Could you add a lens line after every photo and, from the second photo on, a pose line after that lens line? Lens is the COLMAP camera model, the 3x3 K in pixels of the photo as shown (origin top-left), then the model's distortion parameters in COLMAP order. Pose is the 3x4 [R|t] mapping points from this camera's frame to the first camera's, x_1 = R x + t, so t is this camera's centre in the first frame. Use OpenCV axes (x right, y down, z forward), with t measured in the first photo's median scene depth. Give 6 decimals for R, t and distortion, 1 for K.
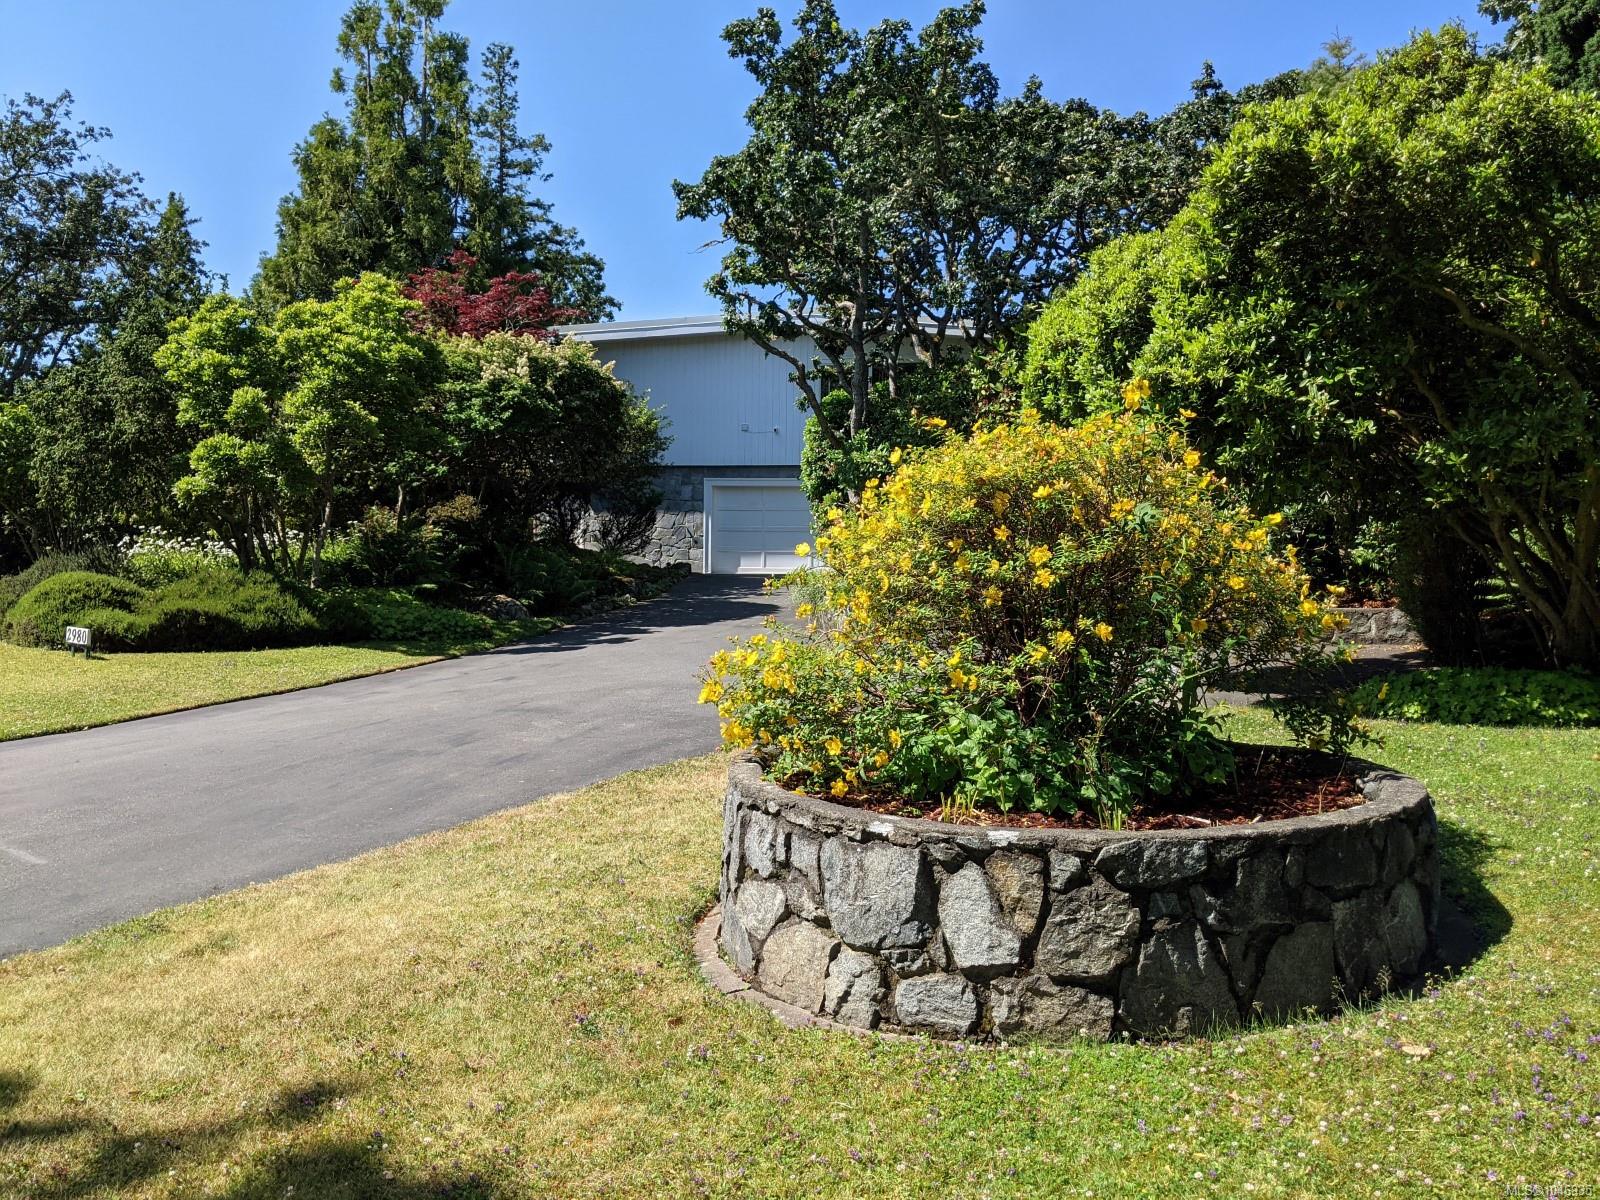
lens RADIAL K [[1293.6, 0, 778.4], [0, 1293.6, 599.4], [0, 0, 1]] dist [0.045950, -0.103758]
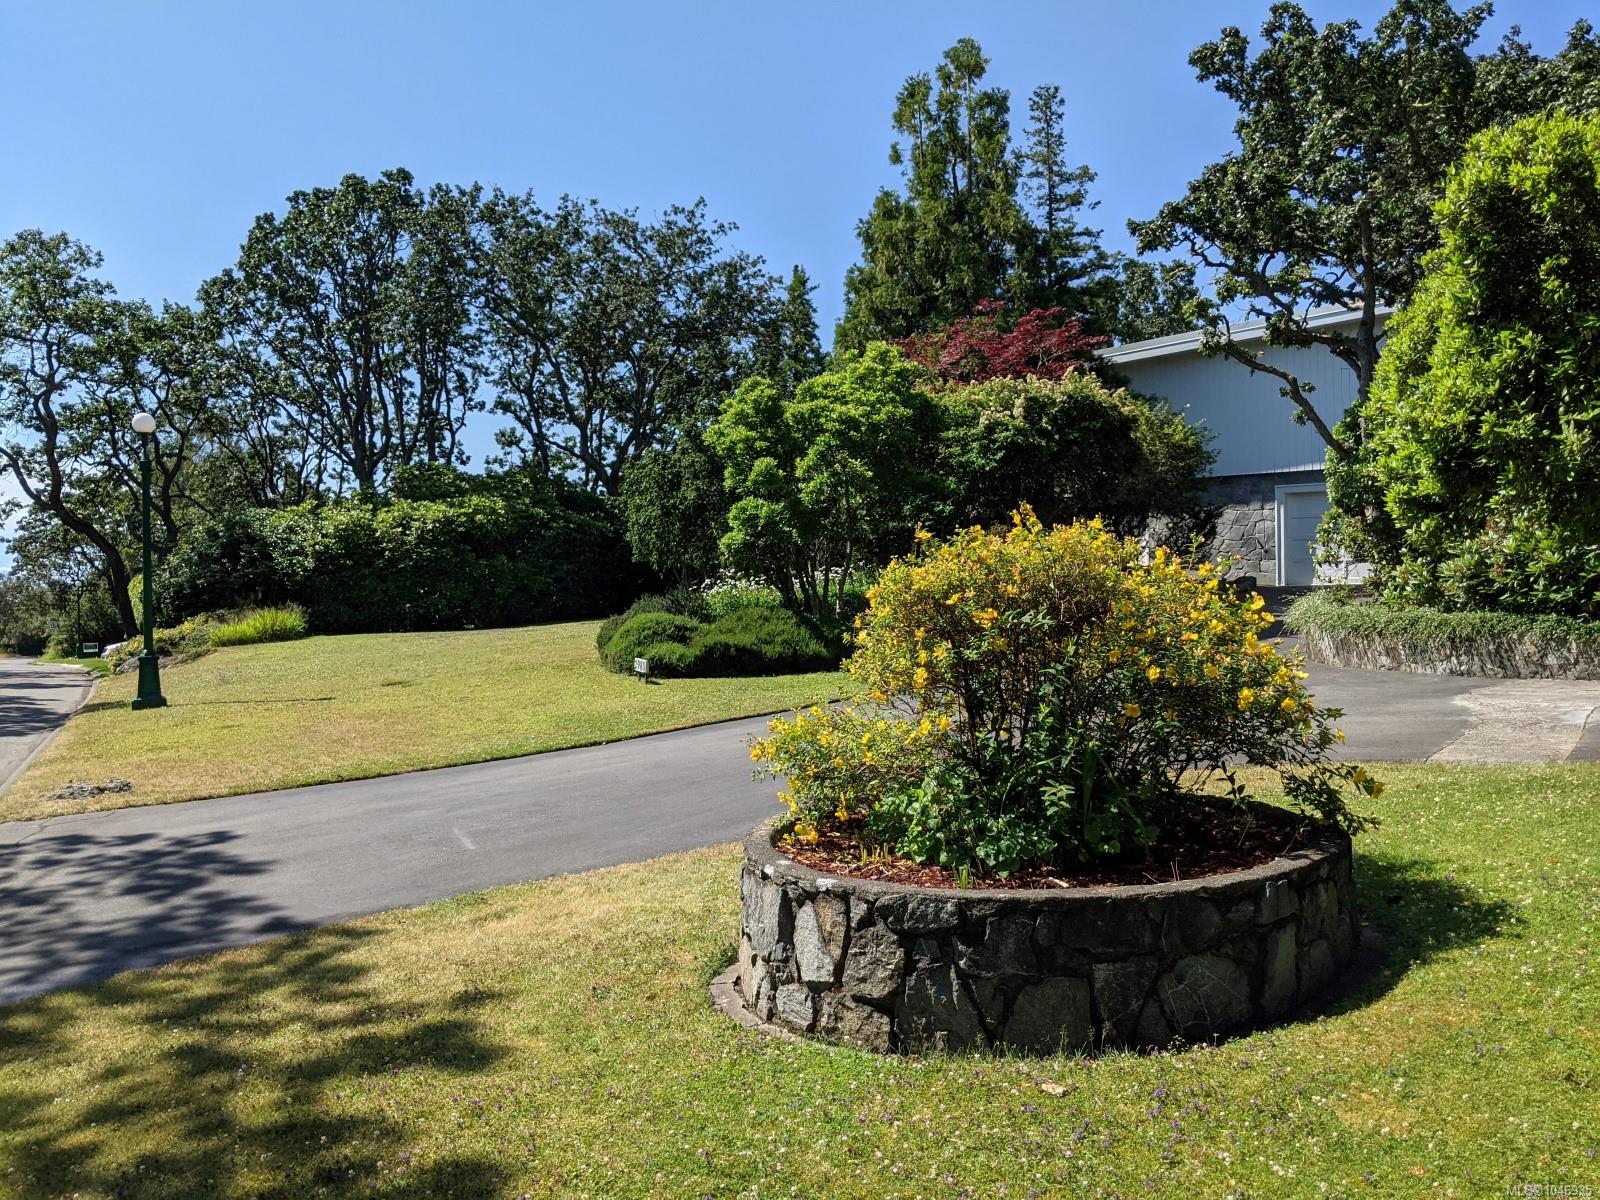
lens RADIAL K [[1293.6, 0, 787.6], [0, 1293.6, 614.0], [0, 0, 1]] dist [0.045950, -0.103758]
pose [[0.876309, -0.018360, -0.481399, 0.179551], [0.023019, 0.999728, 0.003775, -0.021943], [0.481198, -0.014389, 0.876494, -0.036772]]
